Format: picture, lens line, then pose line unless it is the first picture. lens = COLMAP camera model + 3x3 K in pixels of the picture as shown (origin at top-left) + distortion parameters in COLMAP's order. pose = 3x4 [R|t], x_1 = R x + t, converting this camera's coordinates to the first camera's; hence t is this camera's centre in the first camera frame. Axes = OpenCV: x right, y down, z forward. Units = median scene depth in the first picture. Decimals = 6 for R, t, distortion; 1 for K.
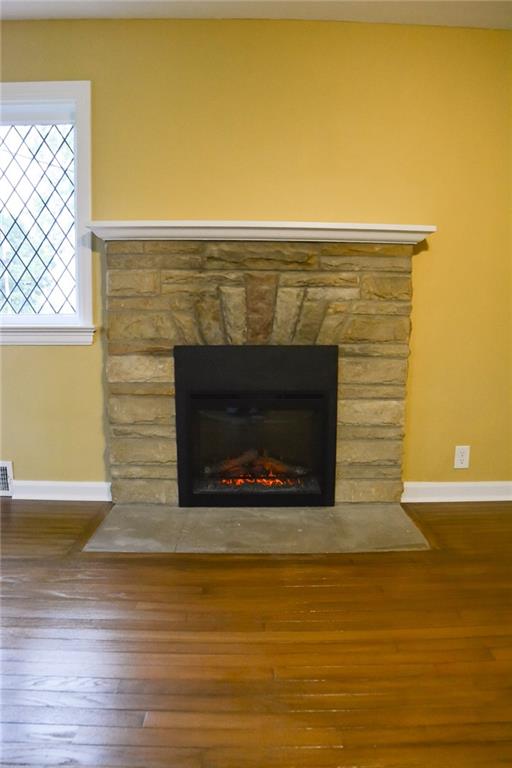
lens RADIAL K [[478.5, 0, 254.0], [0, 478.5, 384.2], [0, 0, 1]] dist [-0.094769, 0.026946]
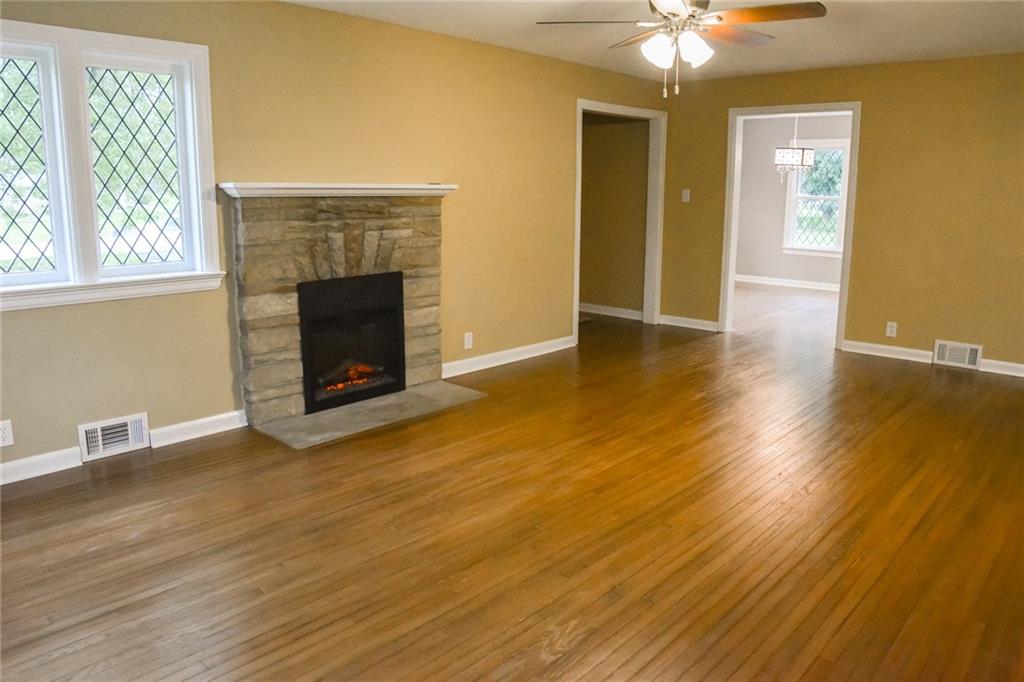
lens RADIAL K [[638.0, 0, 513.3], [0, 638.0, 338.3], [0, 0, 1]] dist [-0.094769, 0.026946]
pose [[0.704018, -0.150620, 0.694026, -0.901570], [0.088457, 0.988238, 0.124741, -0.091377], [-0.704651, -0.026429, 0.709061, -0.526069]]
